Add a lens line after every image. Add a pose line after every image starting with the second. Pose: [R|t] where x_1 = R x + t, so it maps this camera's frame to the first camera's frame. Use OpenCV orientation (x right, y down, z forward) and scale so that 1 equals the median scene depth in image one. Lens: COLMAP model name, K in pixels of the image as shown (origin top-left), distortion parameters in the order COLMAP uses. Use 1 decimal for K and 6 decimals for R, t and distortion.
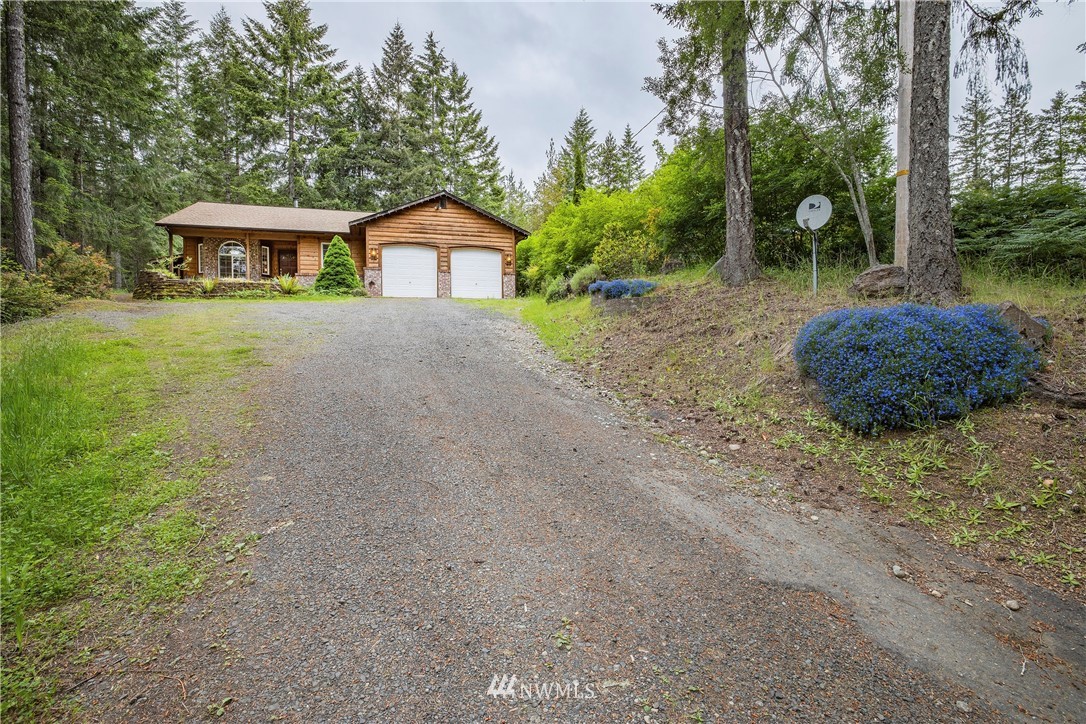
lens RADIAL K [[509.5, 0, 540.4], [0, 509.5, 356.7], [0, 0, 1]] dist [-0.023939, 0.000543]
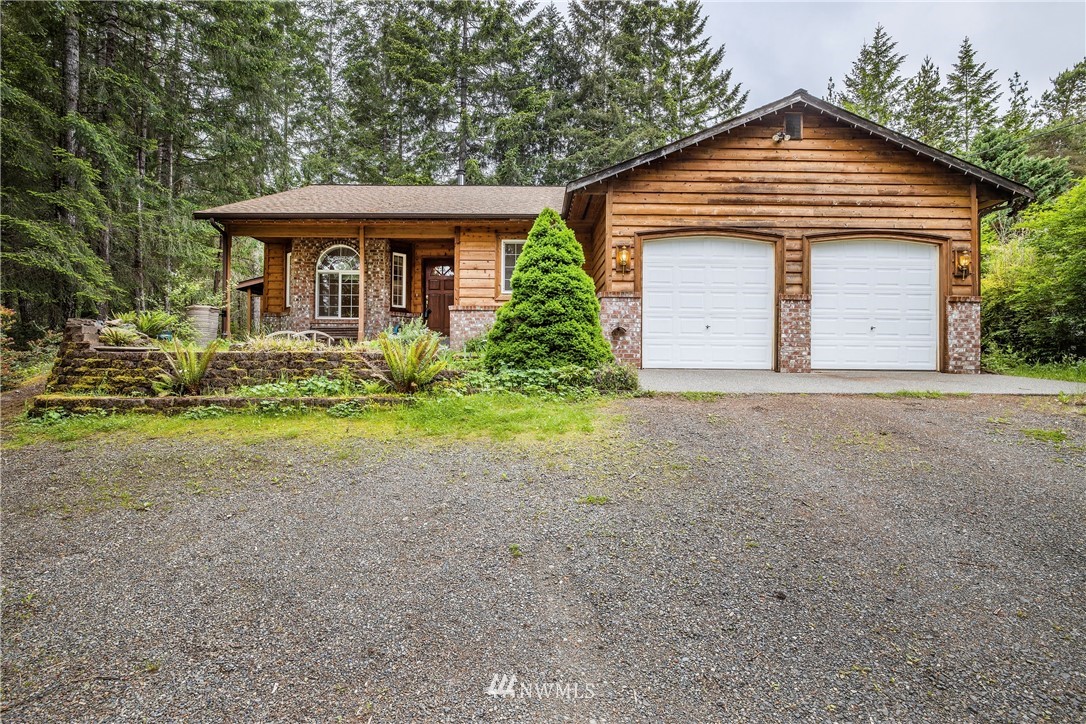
lens RADIAL K [[556.9, 0, 543.0], [0, 556.9, 362.0], [0, 0, 1]] dist [-0.034628, 0.024624]
pose [[0.949755, 0.019408, -0.312392, -0.234475], [-0.026326, 0.999492, -0.017943, -0.104278], [0.311885, 0.025265, 0.949784, 0.528187]]
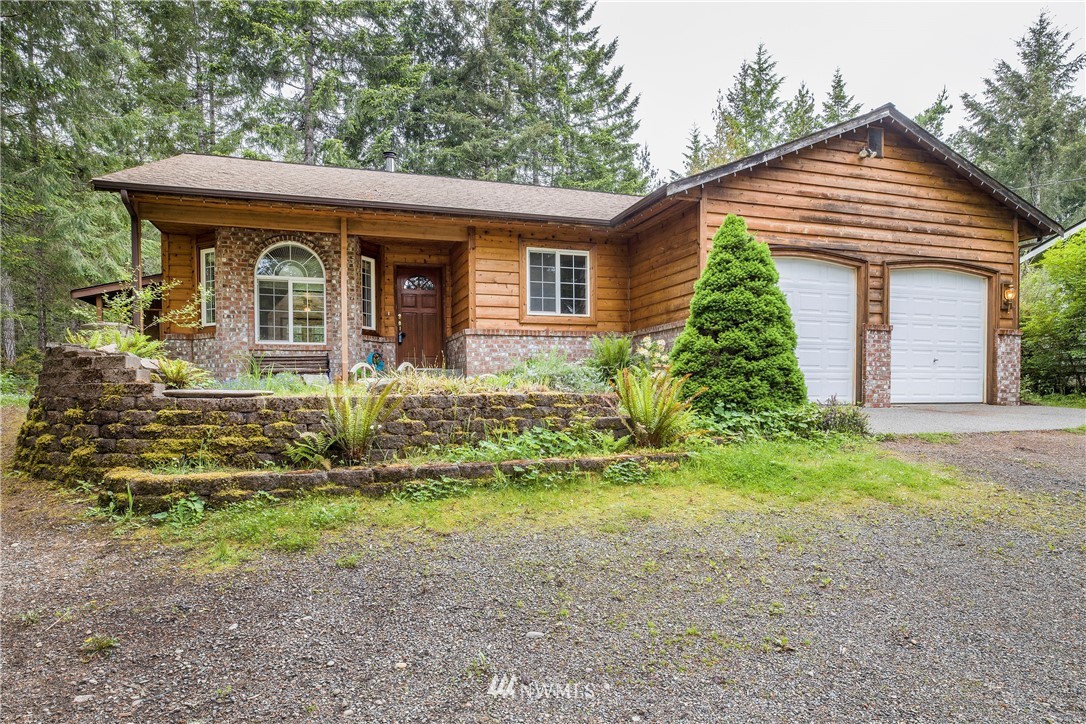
lens RADIAL K [[642.3, 0, 541.2], [0, 642.3, 416.8], [0, 0, 1]] dist [-0.018272, 0.004008]
pose [[0.999877, 0.007465, -0.013779, -0.417332], [-0.007284, 0.999887, 0.013137, -0.106247], [0.013876, -0.013035, 0.999819, 0.524780]]
